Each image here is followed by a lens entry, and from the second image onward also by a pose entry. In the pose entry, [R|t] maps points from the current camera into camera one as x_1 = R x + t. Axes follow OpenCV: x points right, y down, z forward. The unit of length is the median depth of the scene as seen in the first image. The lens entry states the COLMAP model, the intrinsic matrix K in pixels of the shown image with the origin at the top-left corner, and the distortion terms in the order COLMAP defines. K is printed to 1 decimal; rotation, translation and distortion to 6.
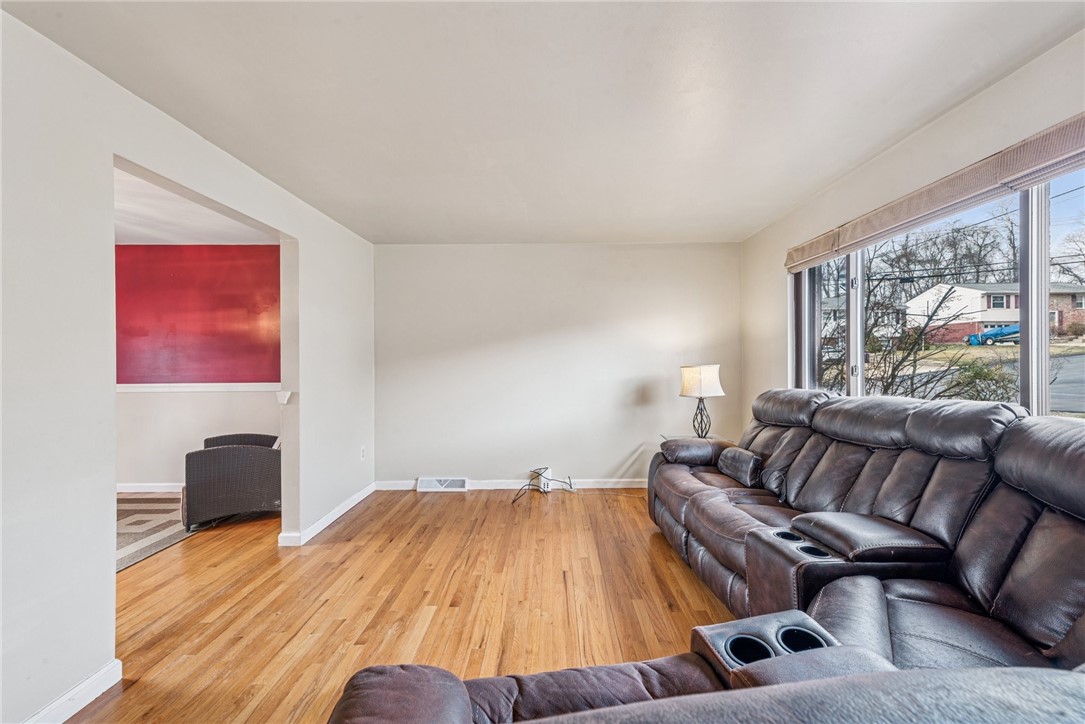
lens RADIAL K [[431.0, 0, 547.6], [0, 431.0, 368.1], [0, 0, 1]] dist [0.005644, -0.000726]
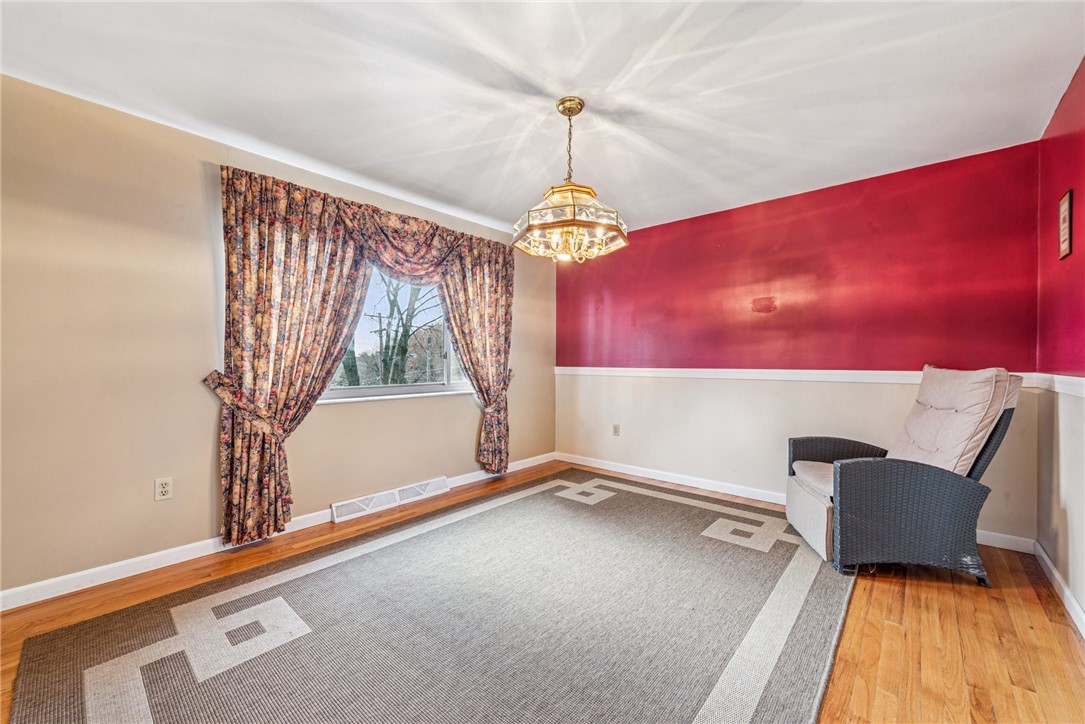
lens RADIAL K [[431.0, 0, 540.9], [0, 431.0, 362.4], [0, 0, 1]] dist [0.005644, -0.000726]
pose [[0.749544, 0.006304, -0.661925, -0.553949], [-0.008949, 0.999960, -0.000611, 0.026142], [0.661894, 0.006382, 0.749570, 0.099870]]
